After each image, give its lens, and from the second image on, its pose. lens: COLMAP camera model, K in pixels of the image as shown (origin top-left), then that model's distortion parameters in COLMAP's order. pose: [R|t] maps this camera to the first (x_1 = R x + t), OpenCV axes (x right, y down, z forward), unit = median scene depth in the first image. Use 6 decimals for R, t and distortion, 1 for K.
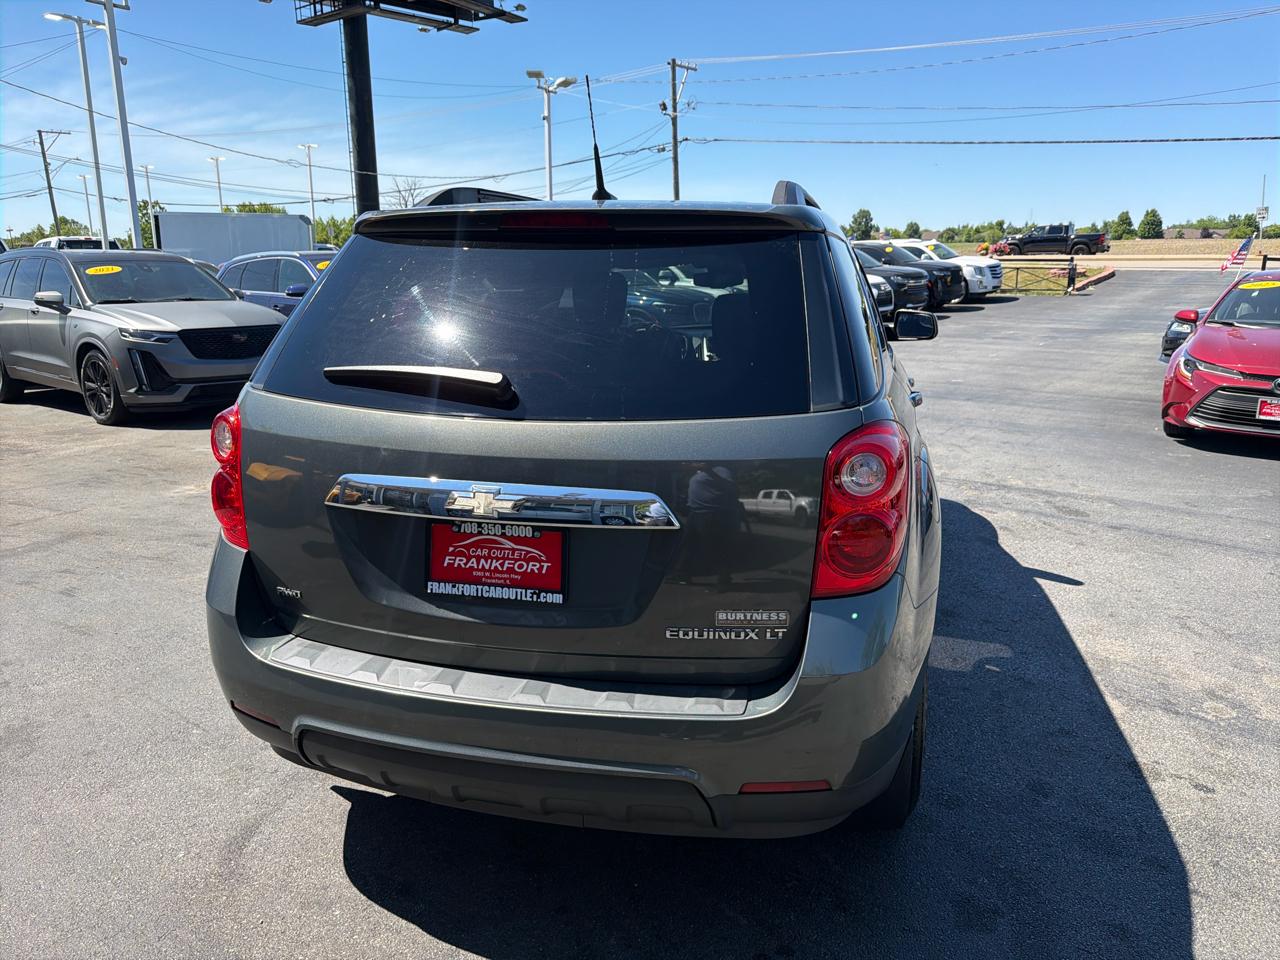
lens RADIAL K [[905.5, 0, 646.4], [0, 905.5, 469.2], [0, 0, 1]] dist [0.016854, -0.030228]
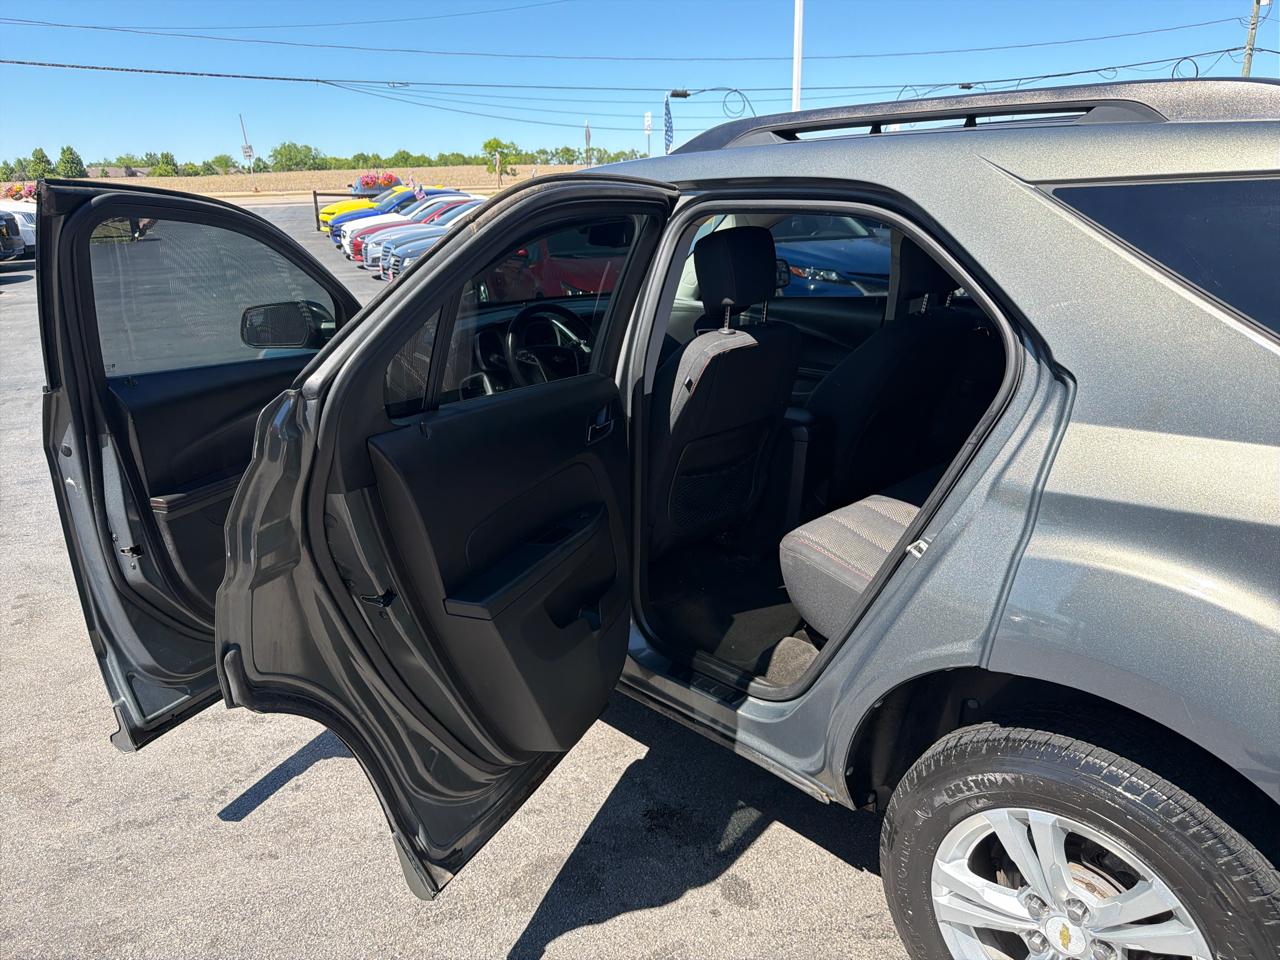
lens RADIAL K [[905.5, 0, 635.4], [0, 905.5, 480.4], [0, 0, 1]] dist [0.016854, -0.030228]
pose [[0.515158, -0.276622, 0.811229, -0.386973], [0.216511, 0.957790, 0.189106, -0.111952], [-0.829298, 0.078220, 0.553305, 0.439994]]
